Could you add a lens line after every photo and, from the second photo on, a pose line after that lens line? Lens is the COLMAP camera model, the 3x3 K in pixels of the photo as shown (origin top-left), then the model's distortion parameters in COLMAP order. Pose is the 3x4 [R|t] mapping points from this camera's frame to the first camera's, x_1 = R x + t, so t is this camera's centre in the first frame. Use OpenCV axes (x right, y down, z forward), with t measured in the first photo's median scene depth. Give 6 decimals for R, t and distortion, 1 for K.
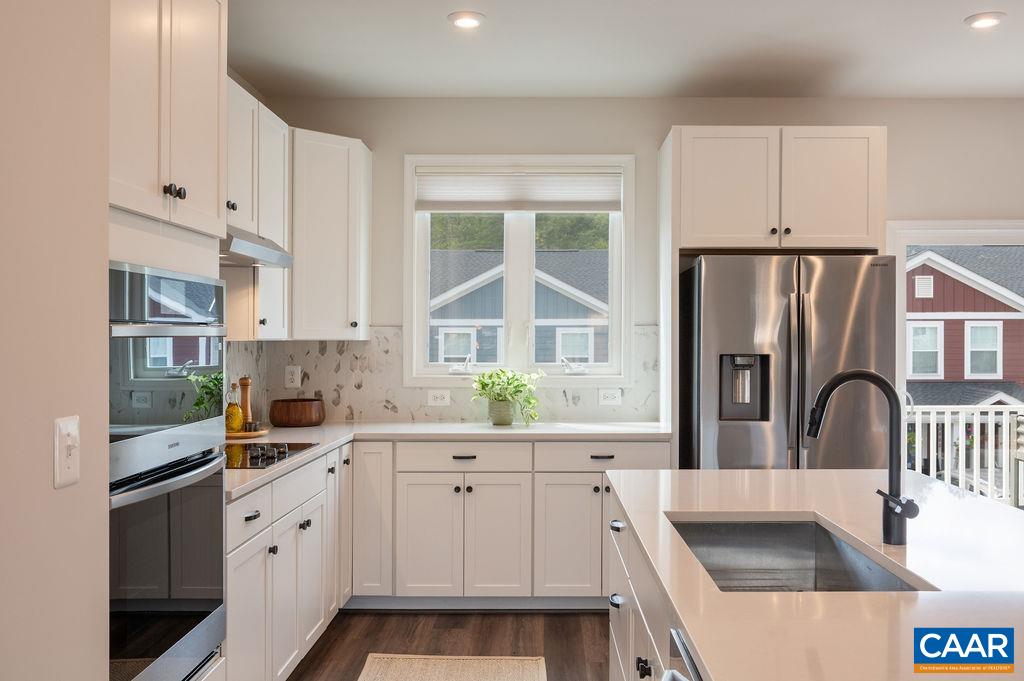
lens RADIAL K [[849.8, 0, 513.8], [0, 849.8, 336.6], [0, 0, 1]] dist [-0.005769, 0.007662]
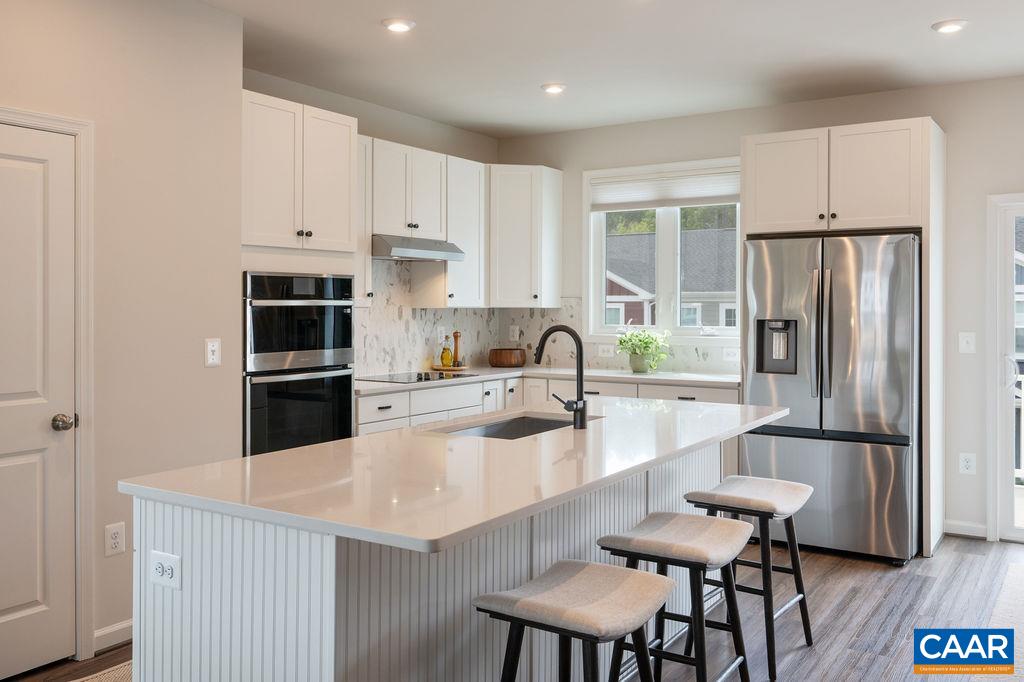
lens RADIAL K [[852.7, 0, 524.6], [0, 852.7, 306.3], [0, 0, 1]] dist [-0.031290, -0.011925]
pose [[0.844636, 0.000583, -0.535341, 0.522061], [0.000371, 0.999999, 0.001674, -0.000582], [0.535341, -0.001612, 0.844634, -0.199568]]
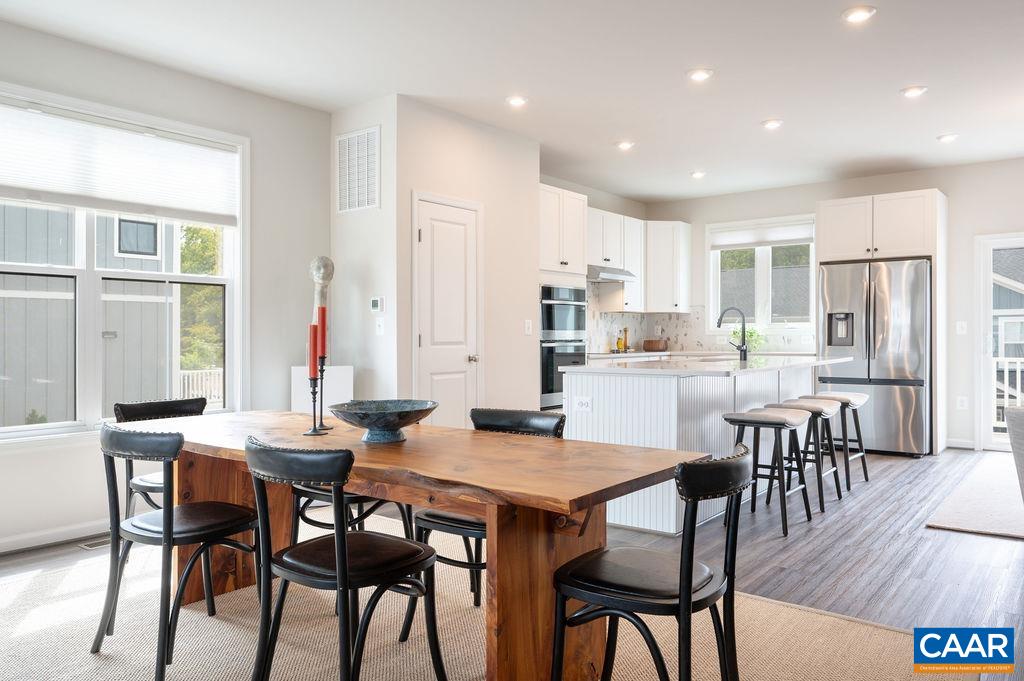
lens RADIAL K [[722.1, 0, 514.4], [0, 722.1, 345.3], [0, 0, 1]] dist [-0.042258, 0.001492]
pose [[0.786244, 0.003584, -0.617905, 0.599763], [0.004279, 0.999928, 0.011245, 0.062879], [0.617901, -0.011485, 0.786172, -0.691250]]
